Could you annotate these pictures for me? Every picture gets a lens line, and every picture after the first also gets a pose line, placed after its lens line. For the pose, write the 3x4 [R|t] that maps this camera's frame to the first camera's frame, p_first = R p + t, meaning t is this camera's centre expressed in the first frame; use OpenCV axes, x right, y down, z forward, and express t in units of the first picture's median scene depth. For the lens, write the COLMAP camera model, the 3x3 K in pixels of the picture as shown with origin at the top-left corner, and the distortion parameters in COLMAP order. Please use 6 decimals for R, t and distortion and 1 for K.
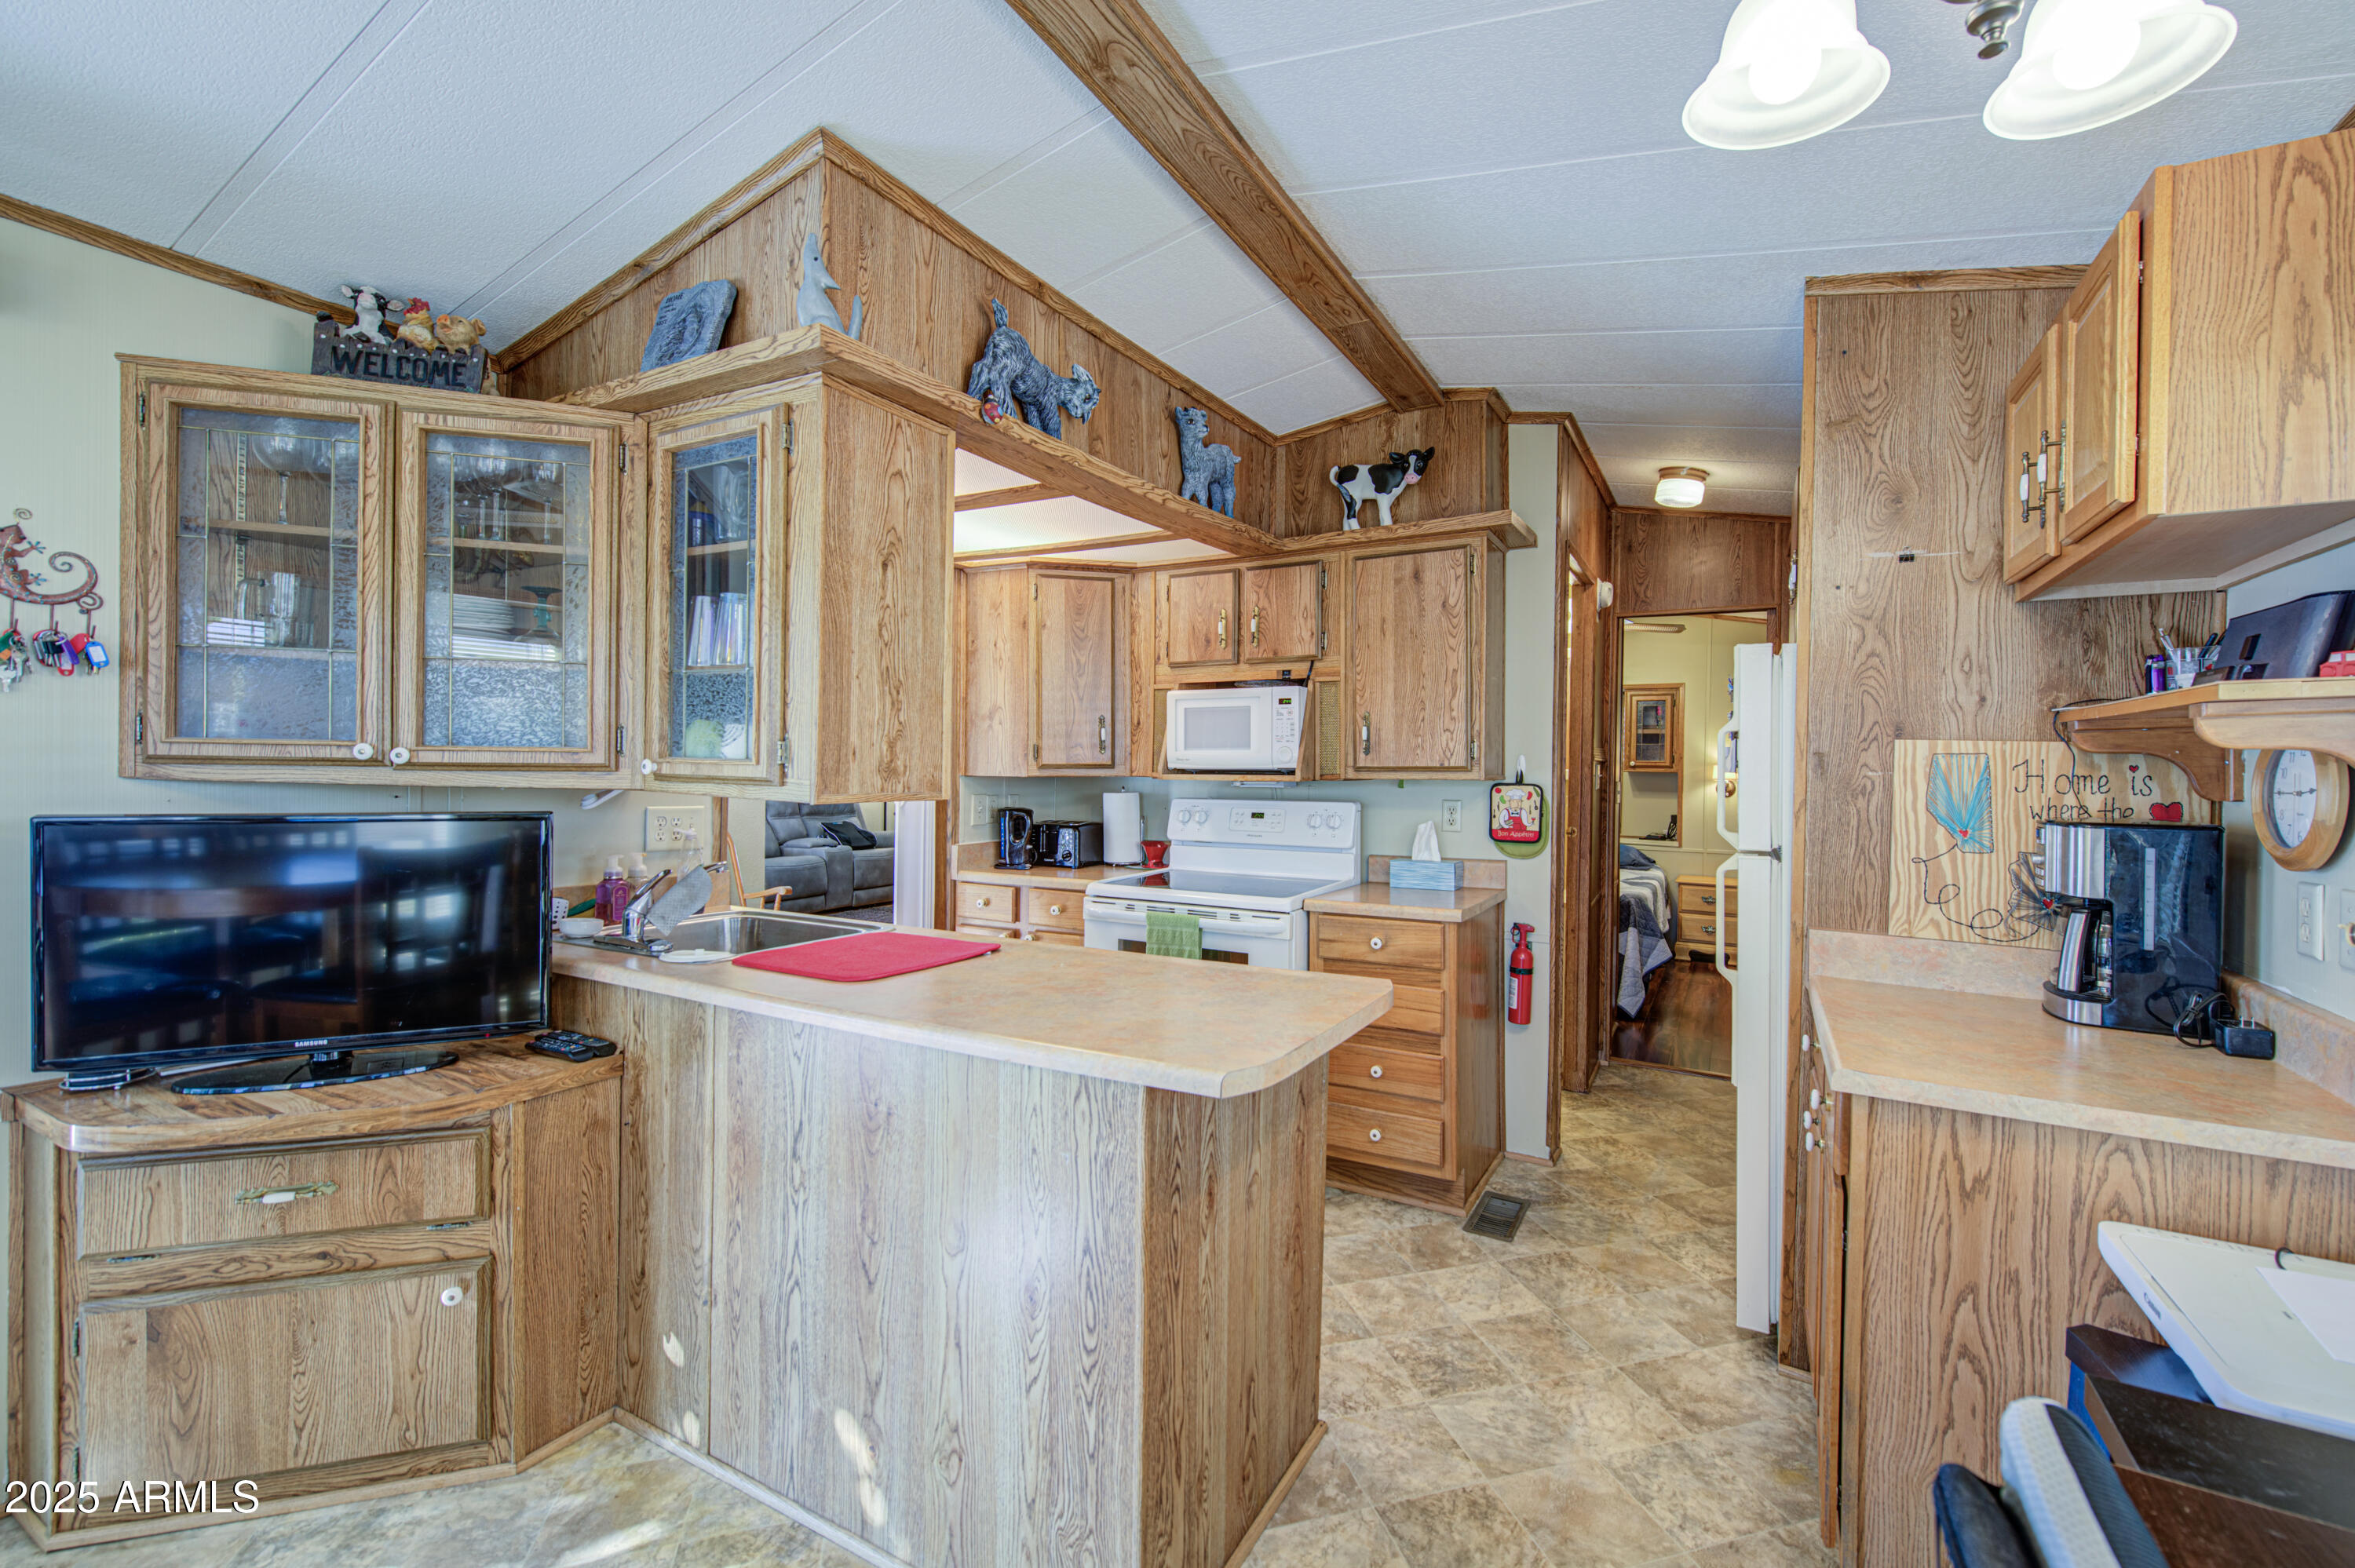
lens RADIAL K [[965.0, 0, 1228.0], [0, 965.0, 773.9], [0, 0, 1]] dist [-0.000759, -0.000623]
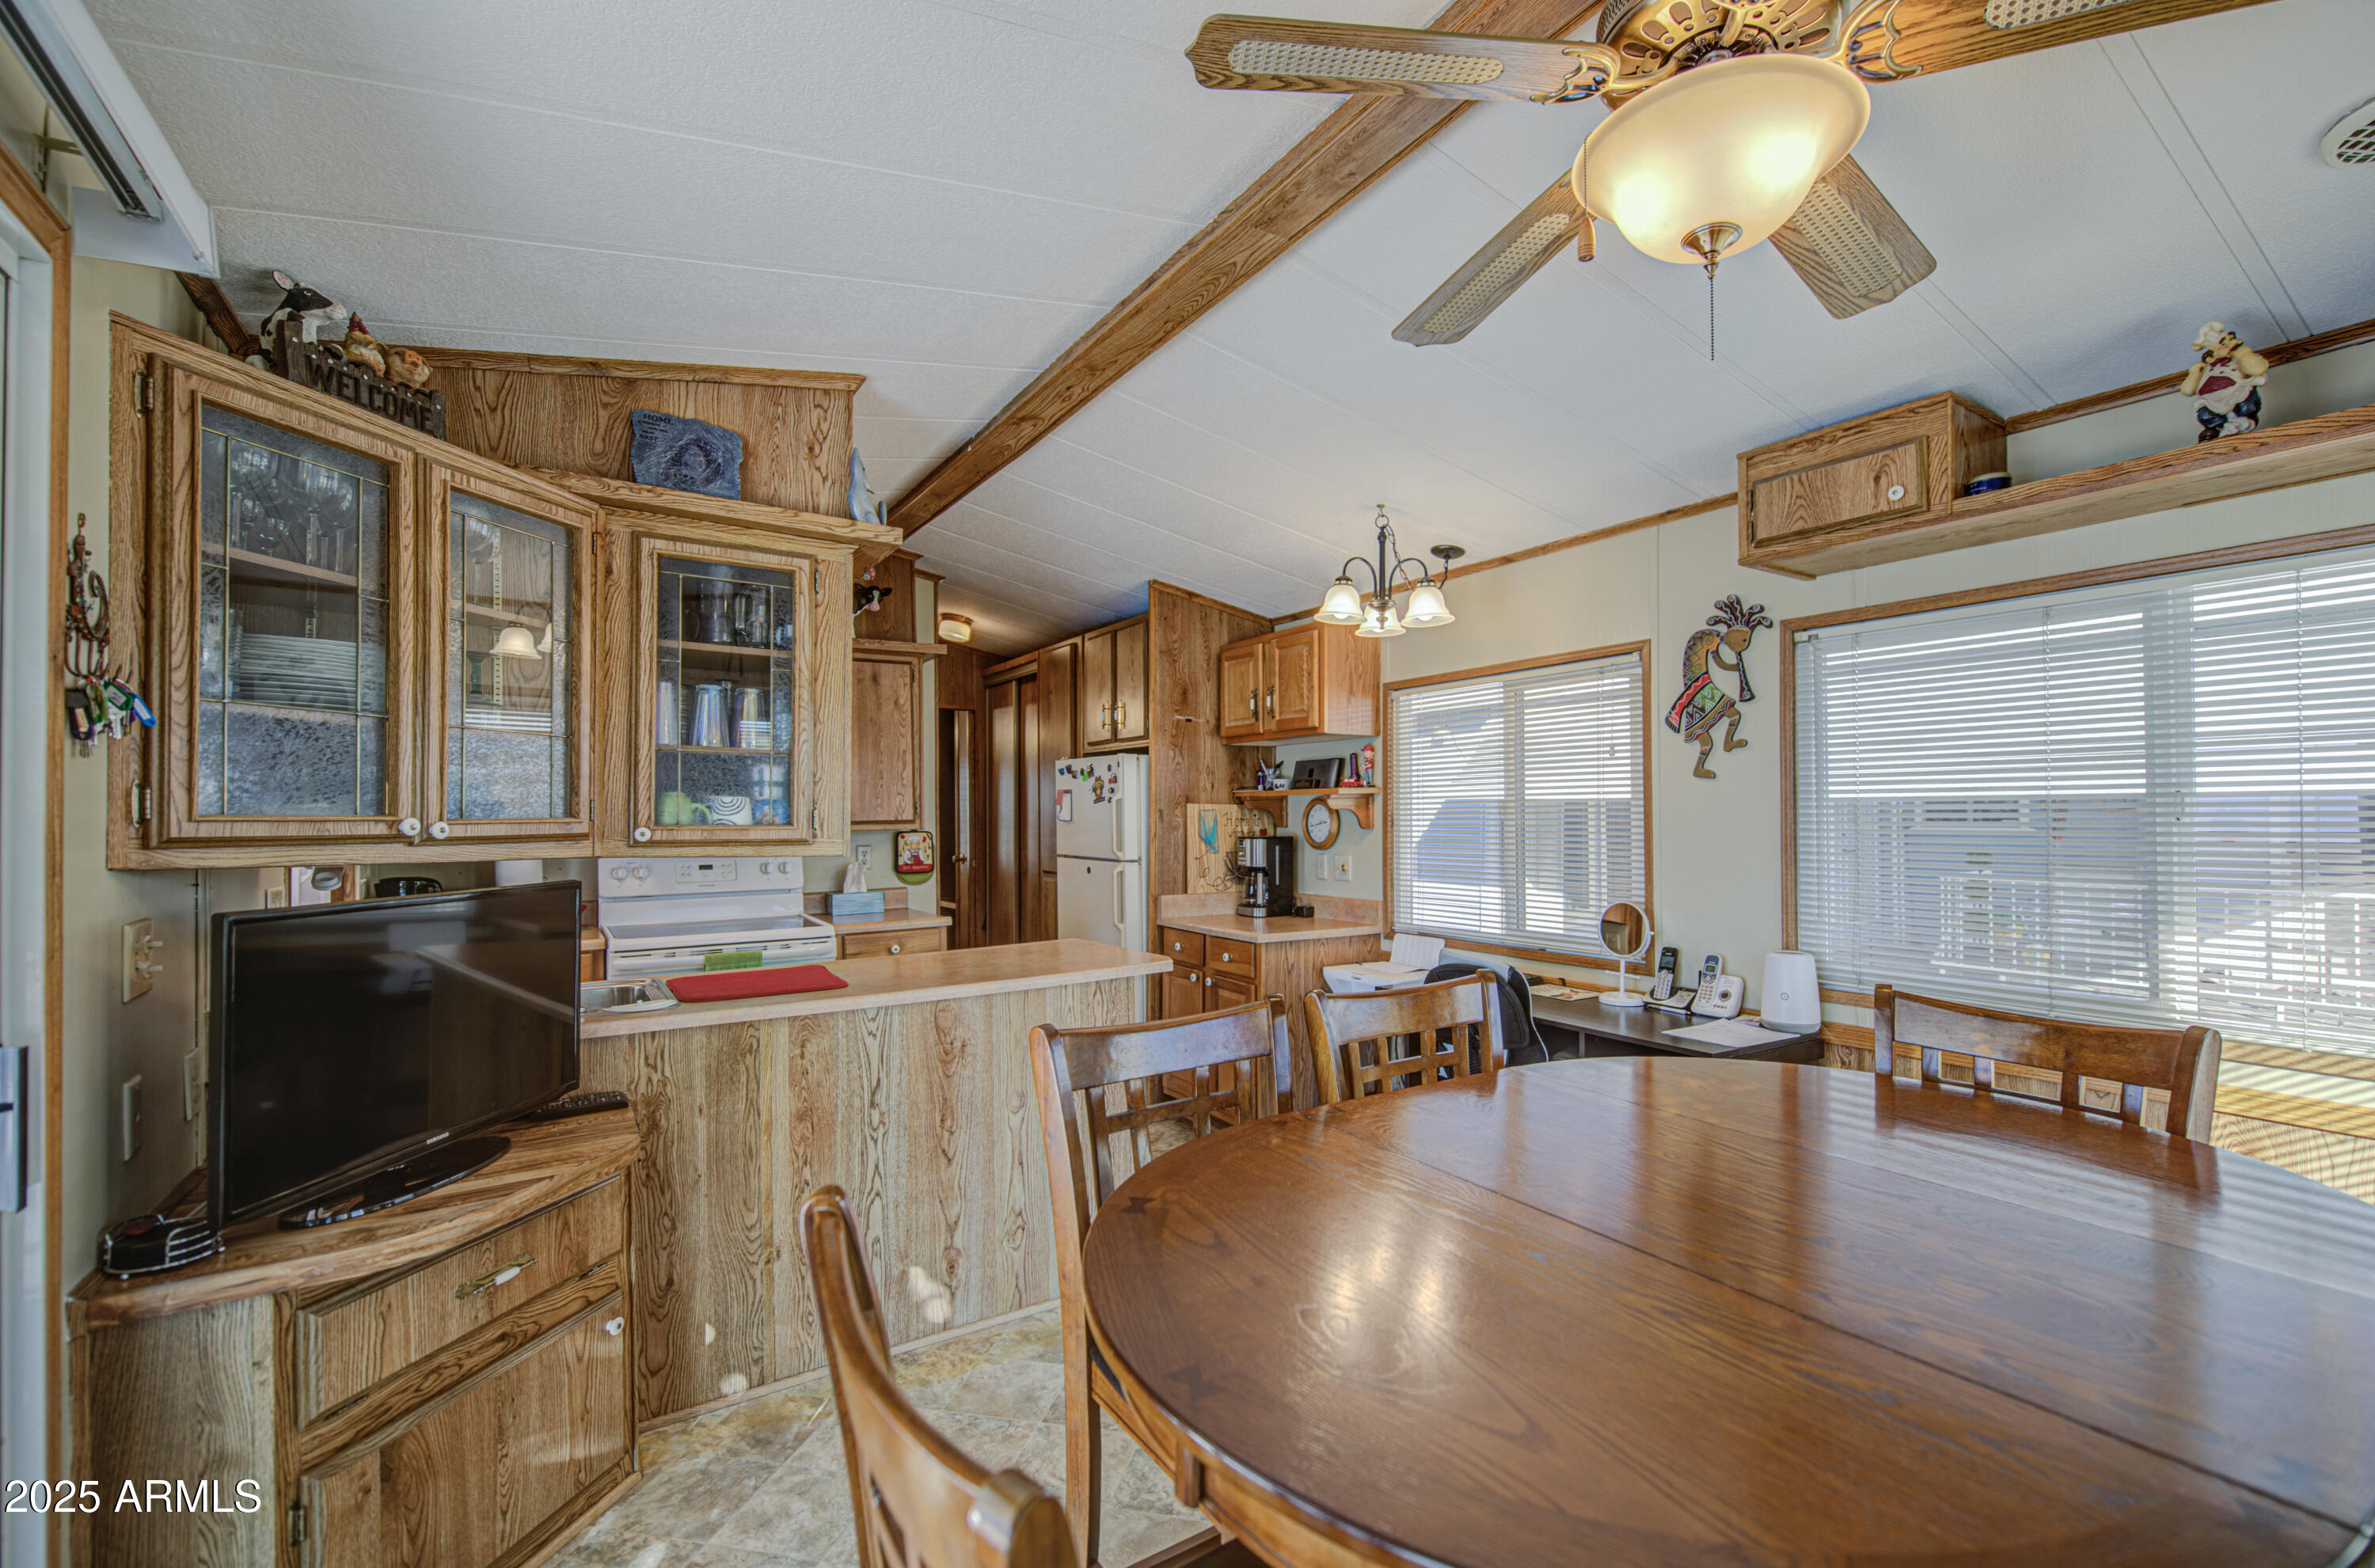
lens RADIAL K [[1027.2, 0, 1200.3], [0, 1027.2, 809.2], [0, 0, 1]] dist [0.000373, 0.000026]
pose [[0.475246, -0.010545, 0.879790, -0.919396], [0.020540, 0.999789, 0.000888, -0.016640], [-0.879613, 0.017649, 0.475362, -0.084465]]
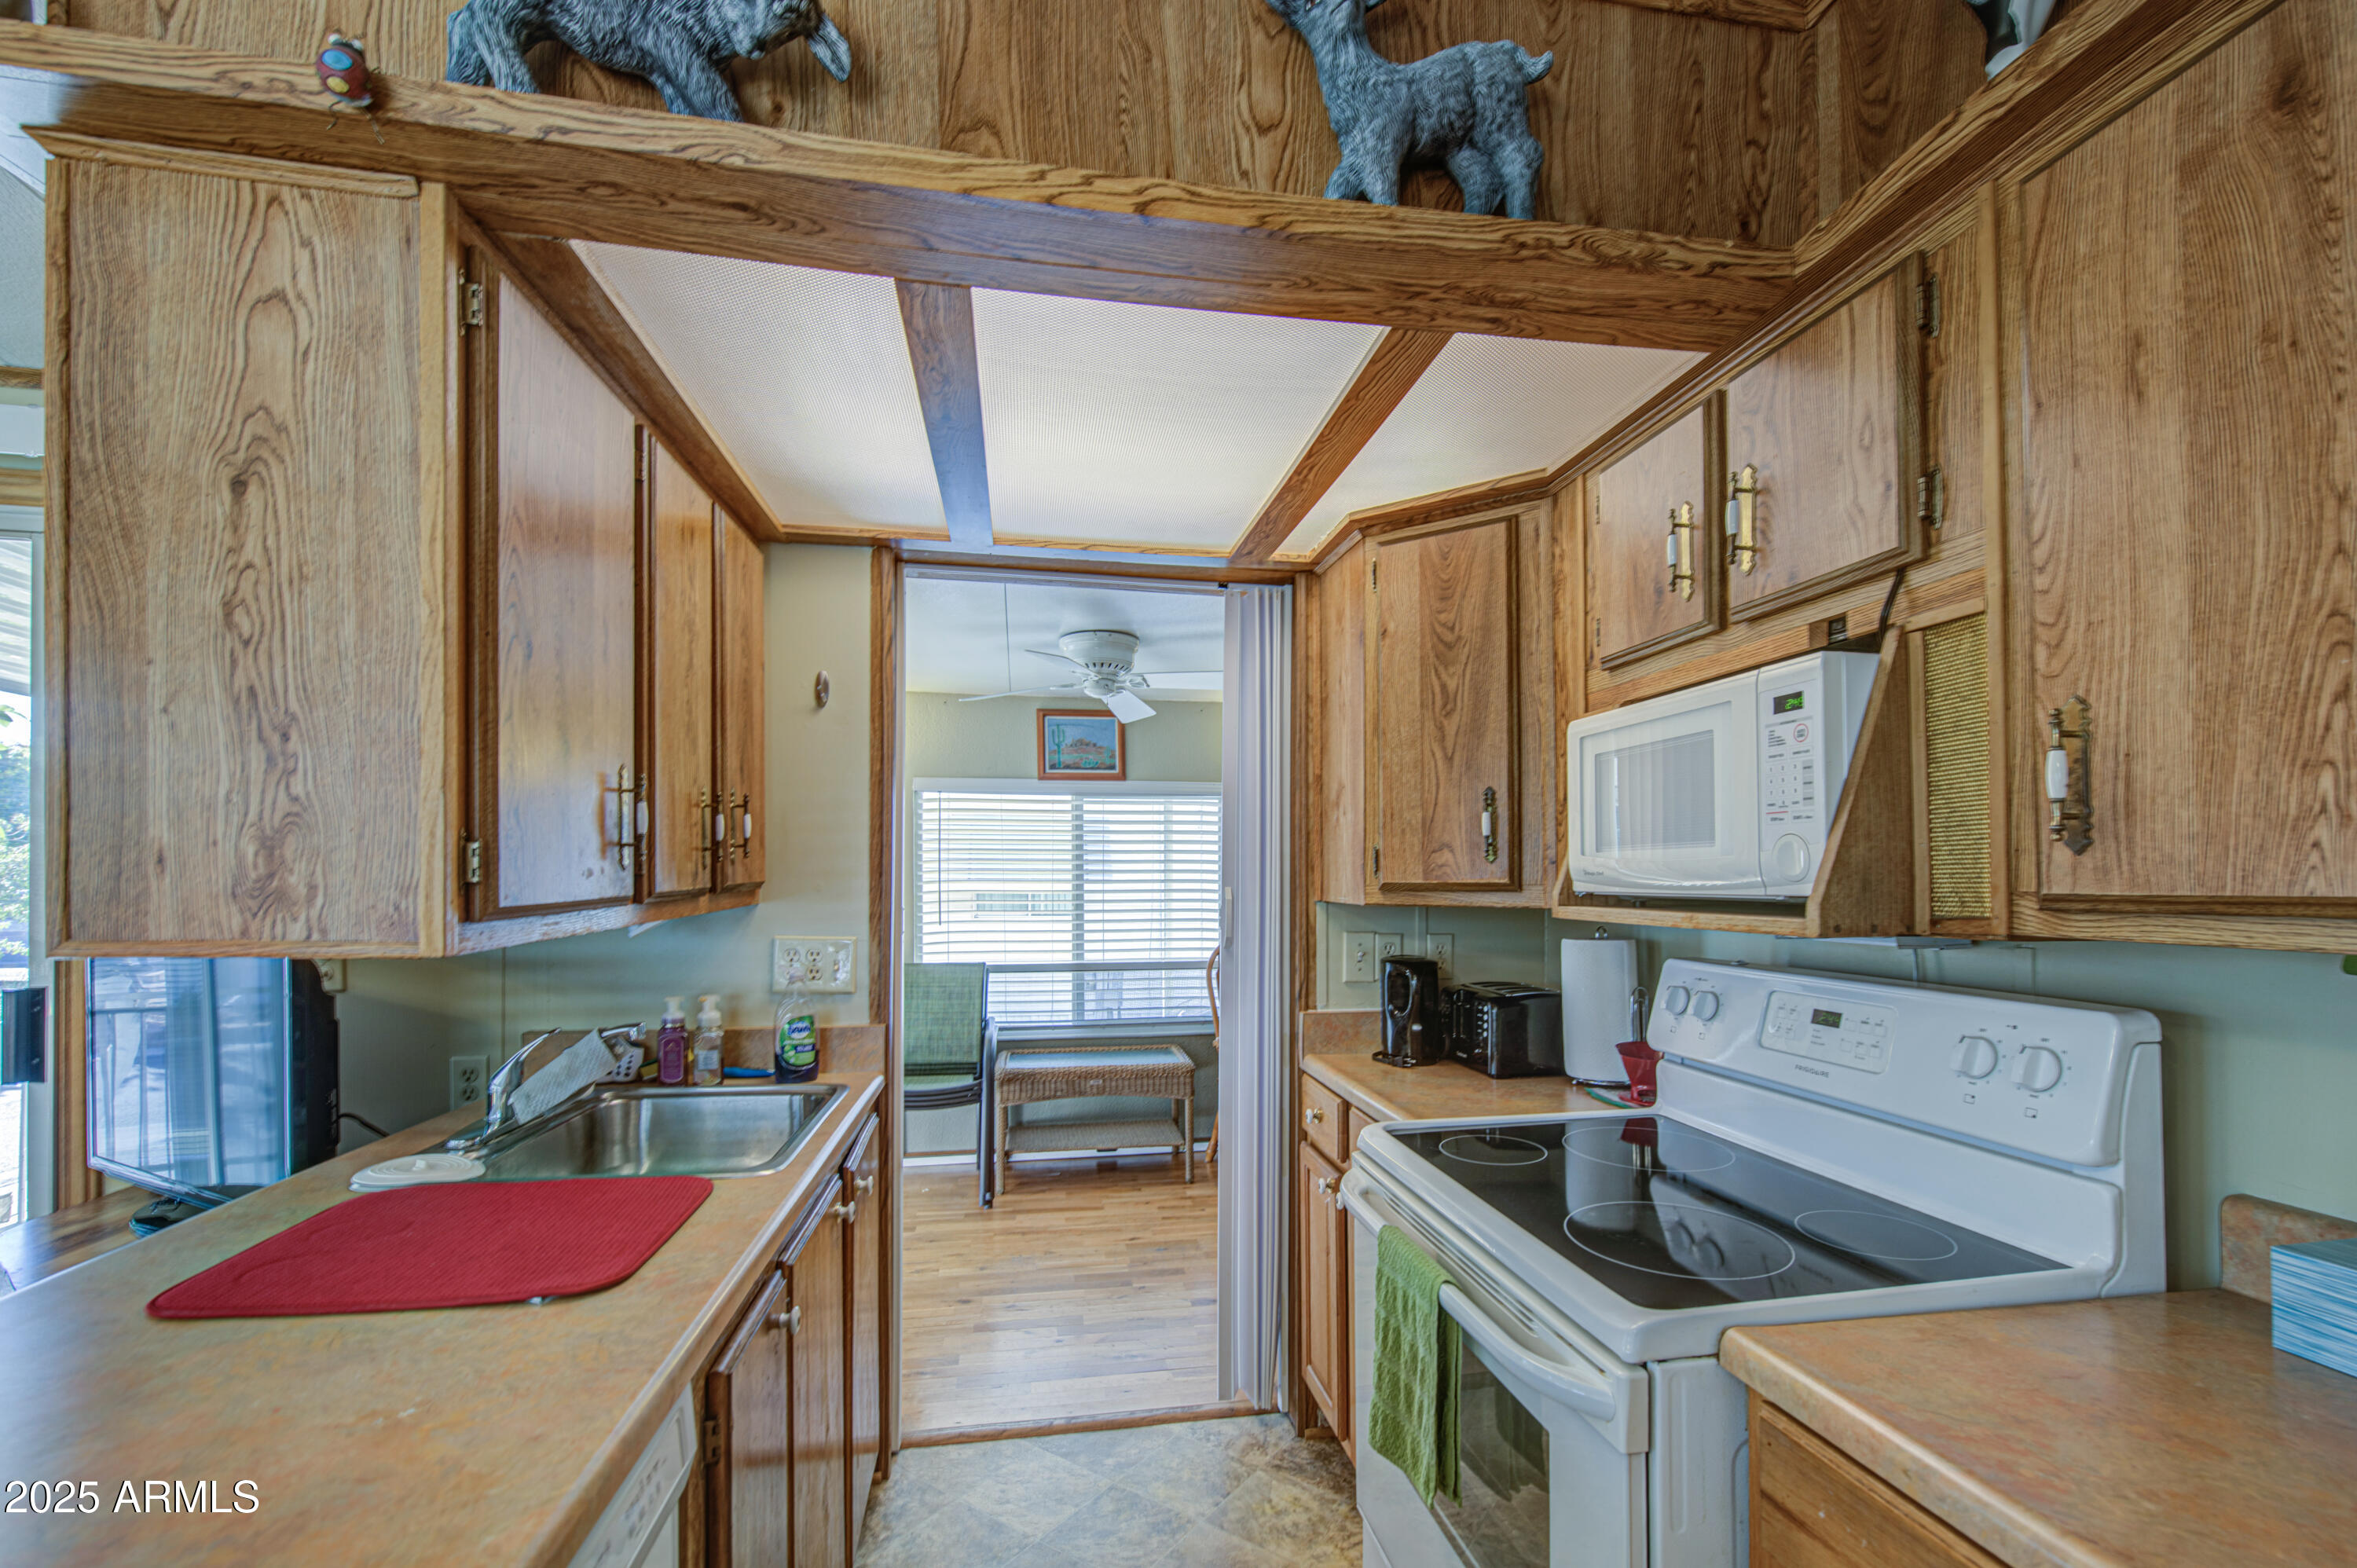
lens RADIAL K [[1012.0, 0, 1185.1], [0, 1012.0, 858.7], [0, 0, 1]] dist [-0.001033, -0.000578]
pose [[0.625744, -0.015783, -0.779868, 0.231688], [-0.010019, 0.999550, -0.028268, -0.007970], [0.779964, 0.025502, 0.625305, 0.685786]]
